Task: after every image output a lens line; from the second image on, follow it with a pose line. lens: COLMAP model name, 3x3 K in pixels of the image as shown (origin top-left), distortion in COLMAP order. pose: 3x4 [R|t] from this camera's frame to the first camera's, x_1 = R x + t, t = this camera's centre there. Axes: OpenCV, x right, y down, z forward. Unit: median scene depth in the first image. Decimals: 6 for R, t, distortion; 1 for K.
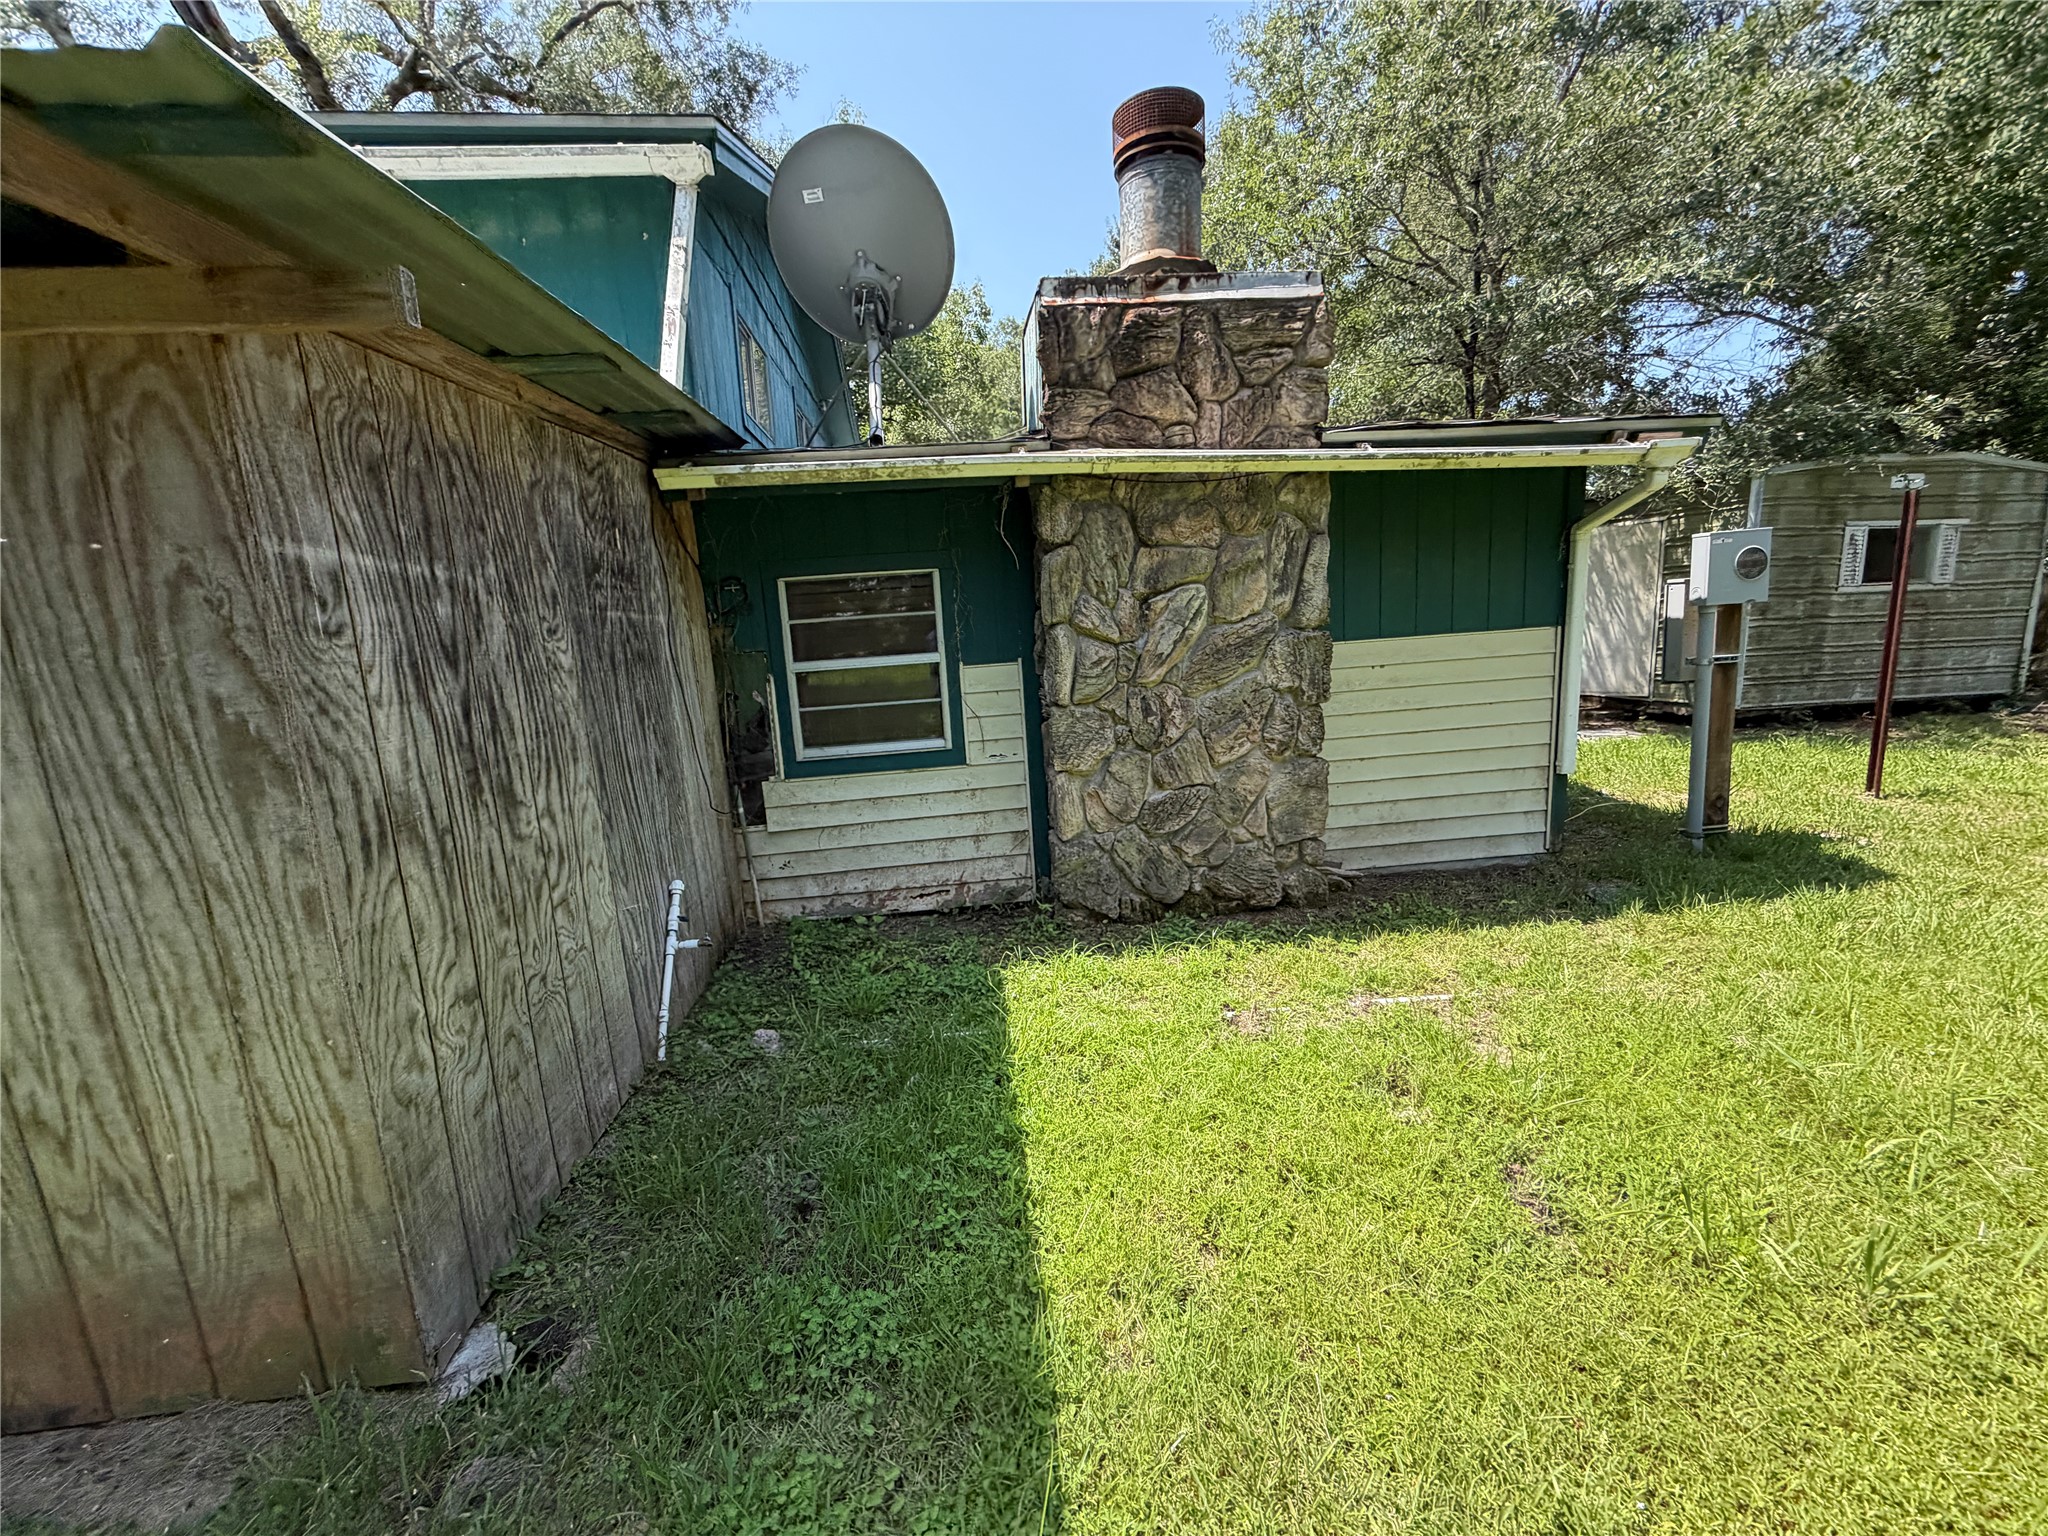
lens RADIAL K [[820.6, 0, 1023.3], [0, 820.6, 770.4], [0, 0, 1]] dist [-0.001071, -0.000048]
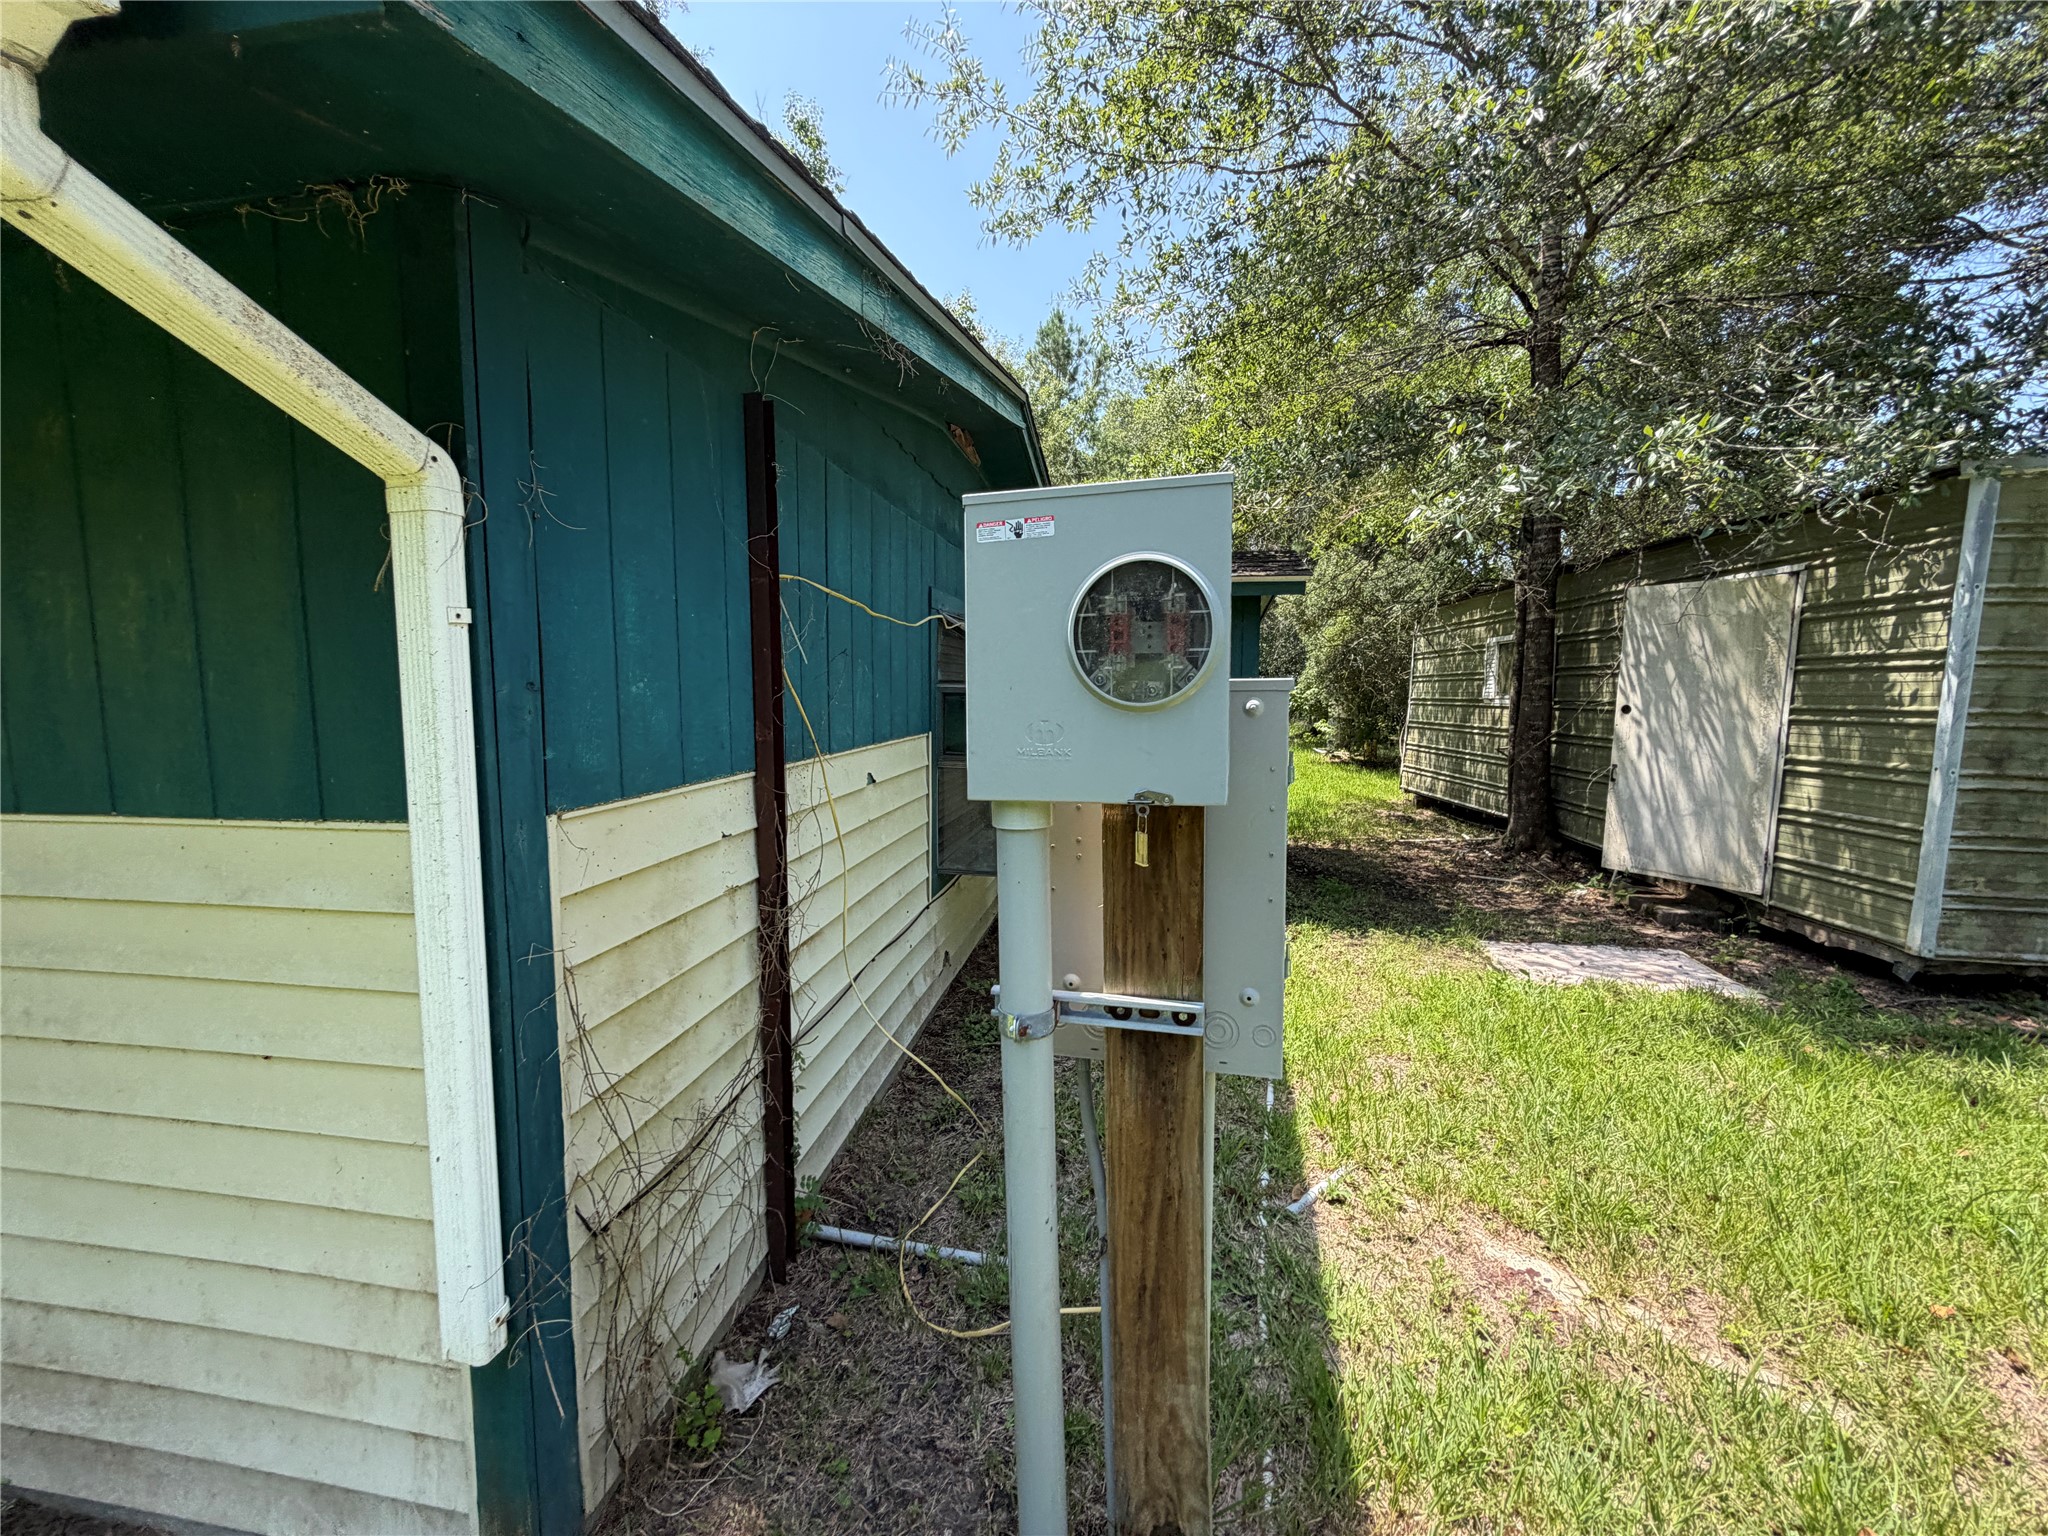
lens RADIAL K [[820.6, 0, 1019.4], [0, 820.6, 776.2], [0, 0, 1]] dist [-0.001071, -0.000048]
pose [[0.965490, 0.085606, -0.245970, 0.419924], [-0.100872, 0.993636, -0.050125, -0.092159], [0.240114, 0.073207, 0.967980, 0.361230]]
